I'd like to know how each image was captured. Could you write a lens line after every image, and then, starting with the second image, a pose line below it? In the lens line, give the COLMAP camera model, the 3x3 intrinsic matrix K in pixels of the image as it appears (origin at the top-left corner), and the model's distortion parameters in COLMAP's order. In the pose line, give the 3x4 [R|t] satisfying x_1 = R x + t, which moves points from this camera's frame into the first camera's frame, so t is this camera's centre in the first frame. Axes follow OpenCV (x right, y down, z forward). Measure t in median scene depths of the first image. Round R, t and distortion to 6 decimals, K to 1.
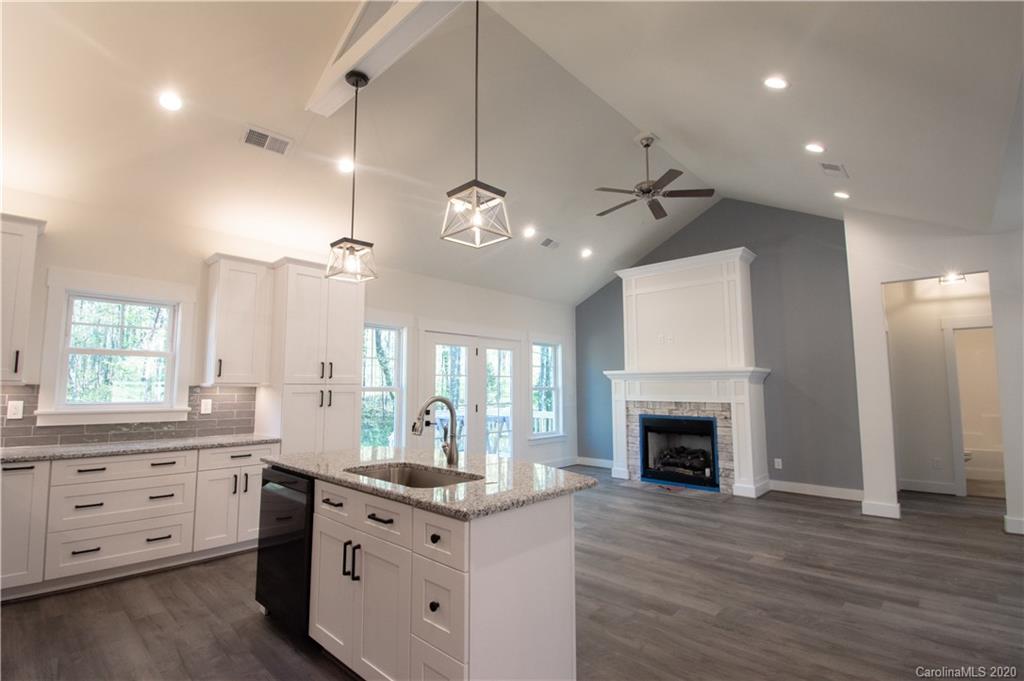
lens RADIAL K [[475.1, 0, 492.3], [0, 475.1, 340.4], [0, 0, 1]] dist [0.015048, -0.024387]
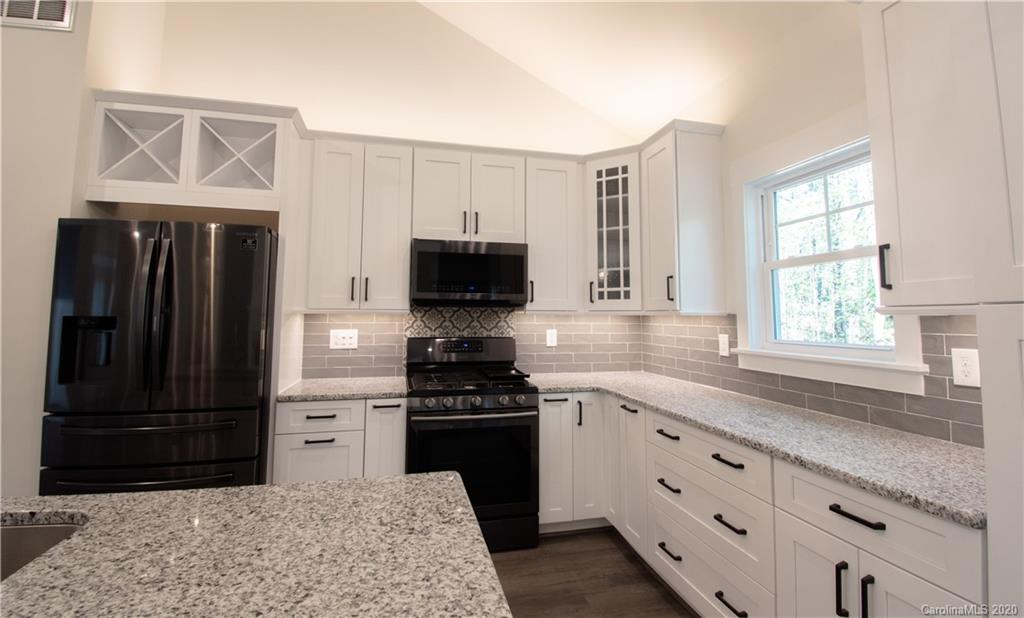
lens RADIAL K [[466.8, 0, 510.3], [0, 466.8, 277.1], [0, 0, 1]] dist [0.014456, -0.023546]
pose [[-0.534677, -0.075143, -0.841709, -0.063622], [0.077976, 0.987402, -0.137681, 0.064567], [0.841452, -0.139248, -0.522082, 0.642333]]
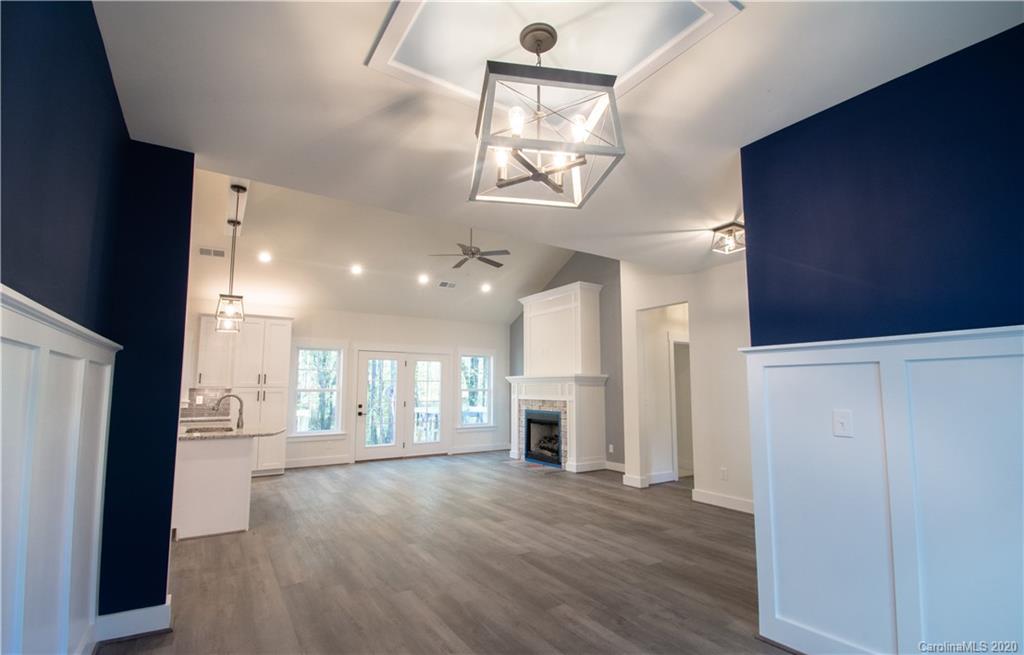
lens RADIAL K [[458.1, 0, 506.3], [0, 458.1, 342.1], [0, 0, 1]] dist [-0.001727, -0.000159]
pose [[0.974060, -0.023558, -0.225060, 0.630510], [0.022756, 0.999722, -0.006158, -0.027420], [0.225142, 0.000877, 0.974326, -0.275064]]
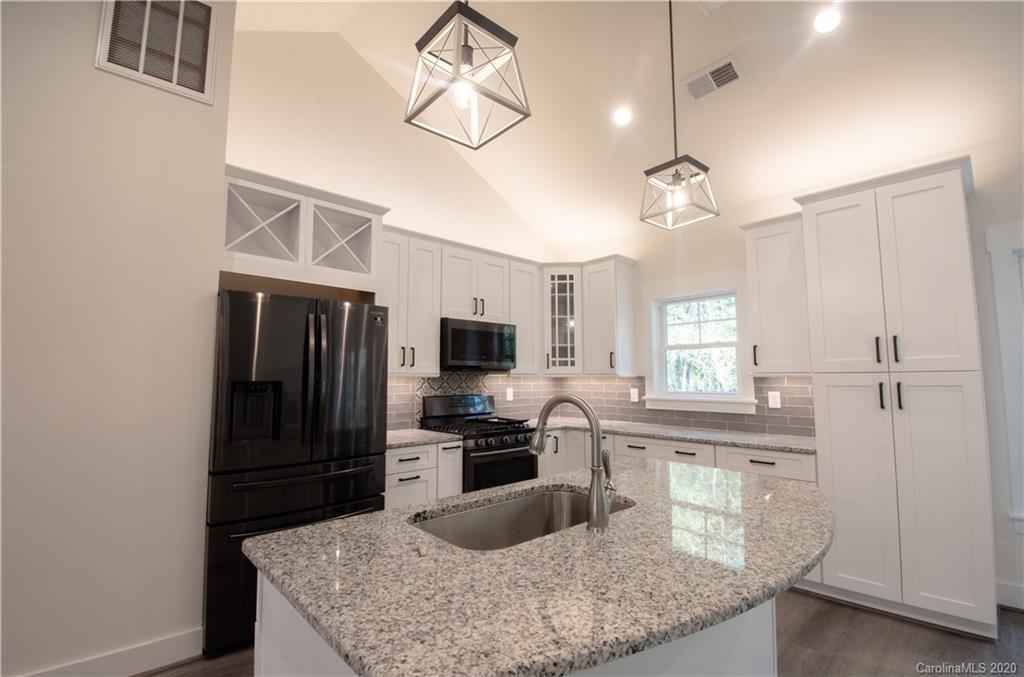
lens RADIAL K [[462.8, 0, 512.2], [0, 462.8, 338.0], [0, 0, 1]] dist [0.015330, -0.023238]
pose [[-0.050801, -0.087338, -0.994883, 0.194592], [0.100331, 0.990683, -0.092092, 0.041164], [0.993656, -0.104496, -0.041565, 0.411024]]
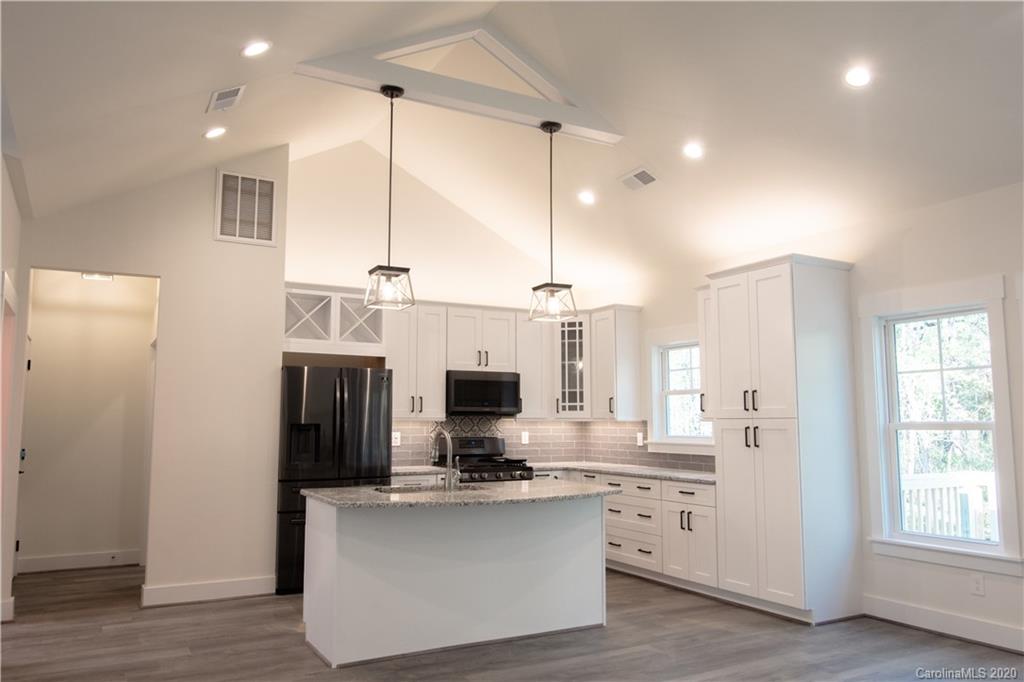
lens RADIAL K [[750.9, 0, 509.7], [0, 750.9, 343.1], [0, 0, 1]] dist [-0.005528, -0.004734]
pose [[-0.282414, -0.100975, -0.953964, 0.697848], [0.093689, 0.986787, -0.132185, 0.071087], [0.954707, -0.126707, -0.269222, 0.718597]]
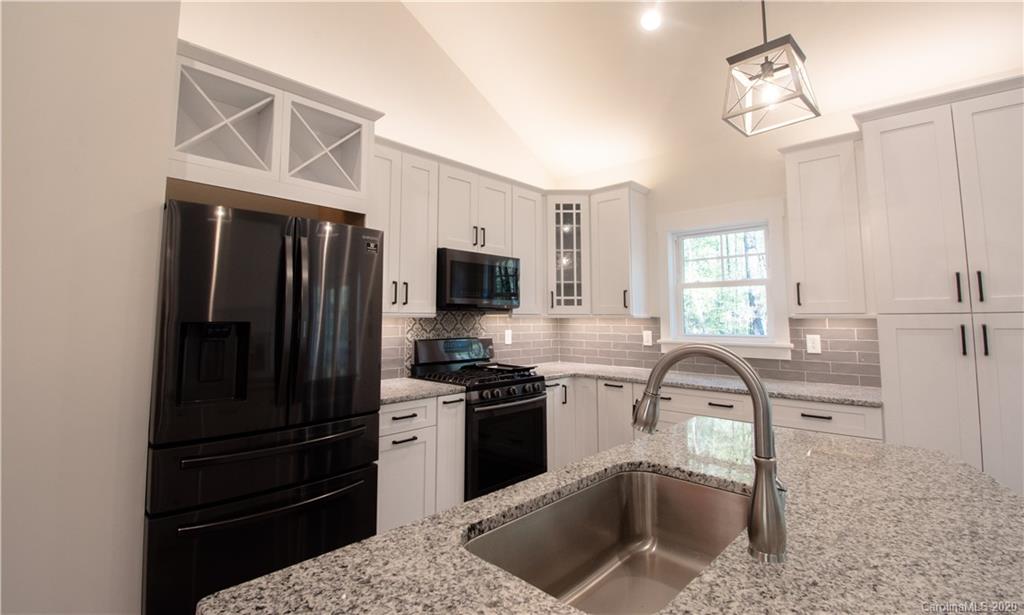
lens RADIAL K [[466.8, 0, 510.3], [0, 466.8, 275.6], [0, 0, 1]] dist [0.014456, -0.023546]
pose [[0.014735, -0.093020, -0.995555, 0.114733], [0.097457, 0.991056, -0.091157, 0.035672], [0.995131, -0.095681, 0.023668, 0.359222]]
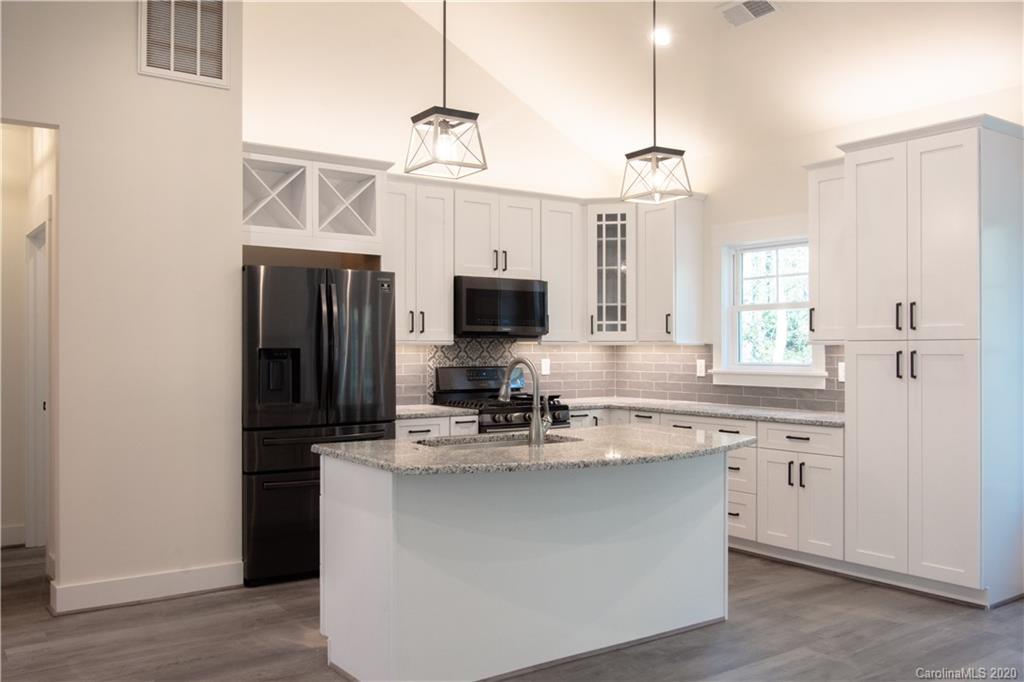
lens RADIAL K [[881.3, 0, 520.2], [0, 881.3, 344.5], [0, 0, 1]] dist [-0.008205, -0.005172]
pose [[-0.168542, -0.004117, -0.985686, 0.581456], [0.097302, 0.995038, -0.020793, 0.054907], [0.980880, -0.099414, -0.167305, 0.532675]]
